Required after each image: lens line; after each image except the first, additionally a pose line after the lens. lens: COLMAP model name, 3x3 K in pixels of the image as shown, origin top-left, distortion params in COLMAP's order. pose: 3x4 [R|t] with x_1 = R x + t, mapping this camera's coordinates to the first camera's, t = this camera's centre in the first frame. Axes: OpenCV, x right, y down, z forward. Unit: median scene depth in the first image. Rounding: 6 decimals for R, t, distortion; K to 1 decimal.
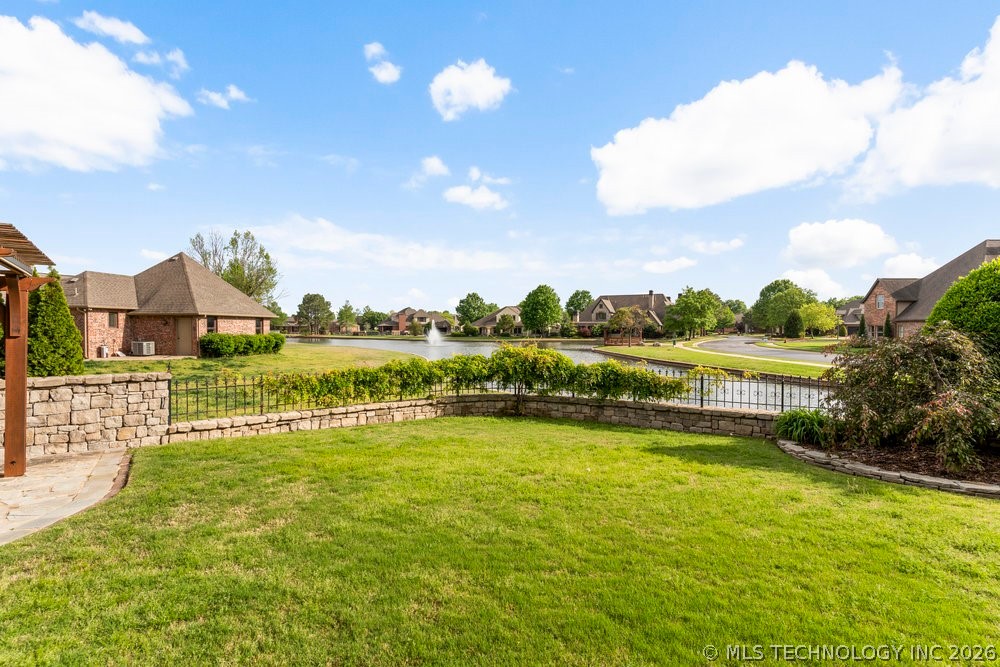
lens RADIAL K [[477.9, 0, 500.0], [0, 477.9, 333.5], [0, 0, 1]] dist [-0.000275, 0.000336]
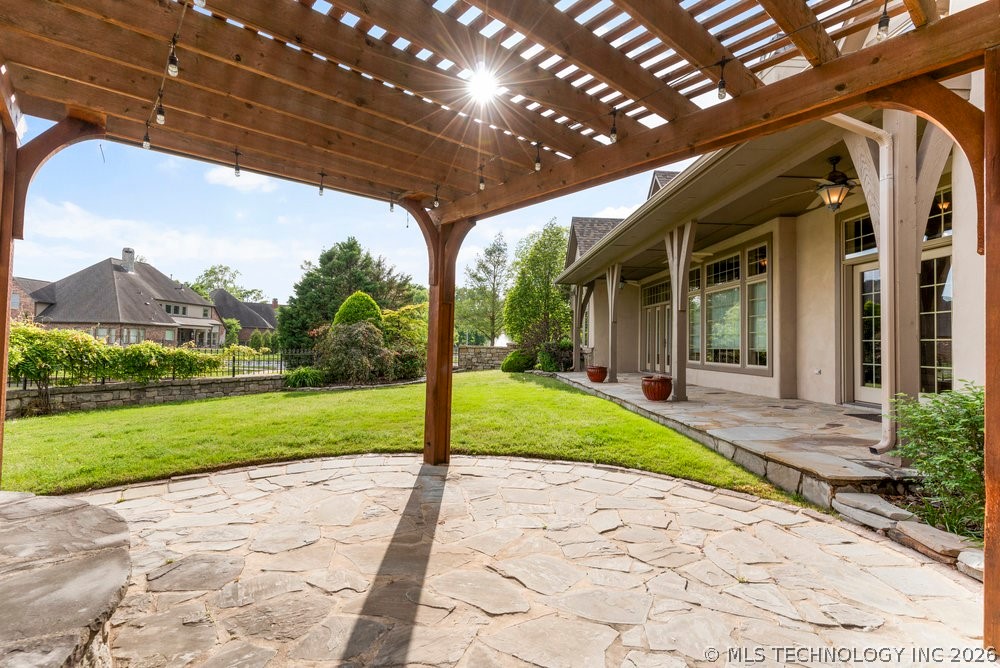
lens RADIAL K [[477.9, 0, 500.0], [0, 477.9, 334.0], [0, 0, 1]] dist [-0.000275, 0.000336]
pose [[-0.042082, 0.021197, 0.998889, -0.787872], [-0.005909, 0.999752, -0.021465, 0.054604], [-0.999097, -0.006806, -0.041946, 0.297589]]
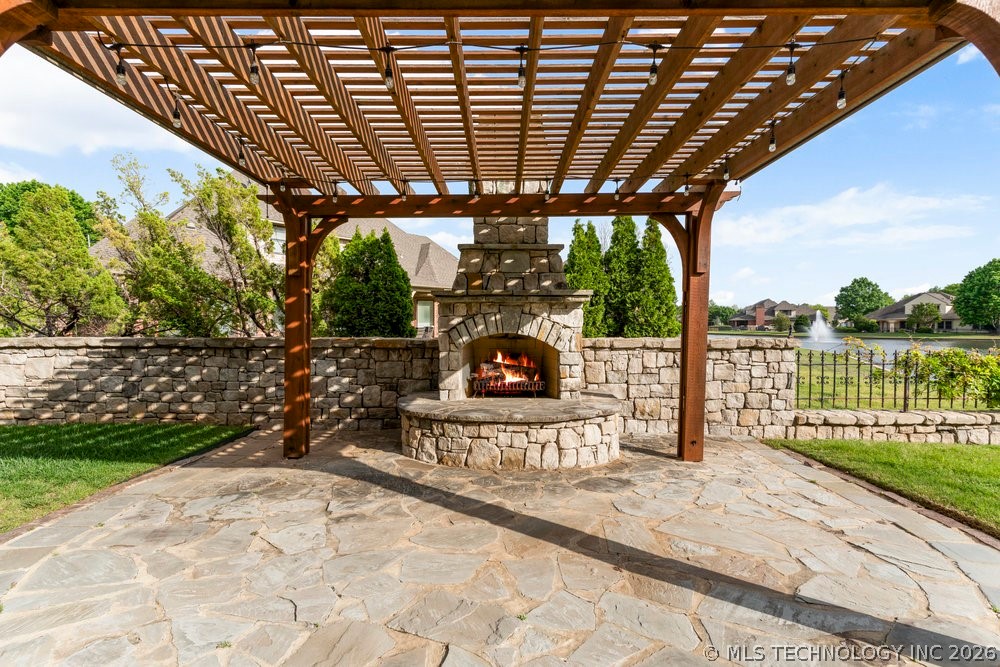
lens RADIAL K [[477.9, 0, 500.0], [0, 477.9, 333.5], [0, 0, 1]] dist [-0.000275, 0.000336]
pose [[0.783373, 0.013733, -0.621400, -0.423684], [-0.009171, 0.999902, 0.010536, 0.050408], [0.621484, -0.002555, 0.783423, 0.121305]]
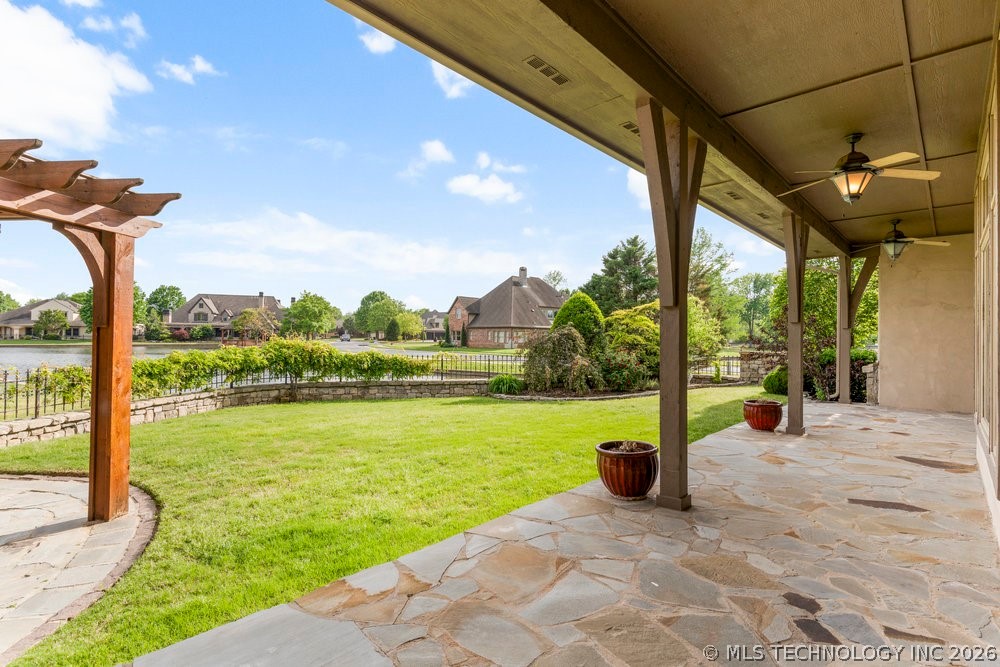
lens RADIAL K [[477.9, 0, 500.0], [0, 477.9, 333.5], [0, 0, 1]] dist [-0.000275, 0.000336]
pose [[0.690579, 0.011316, 0.723168, -0.435940], [-0.003757, 0.999920, -0.012059, 0.027473], [-0.723247, 0.005611, 0.690567, -0.102204]]
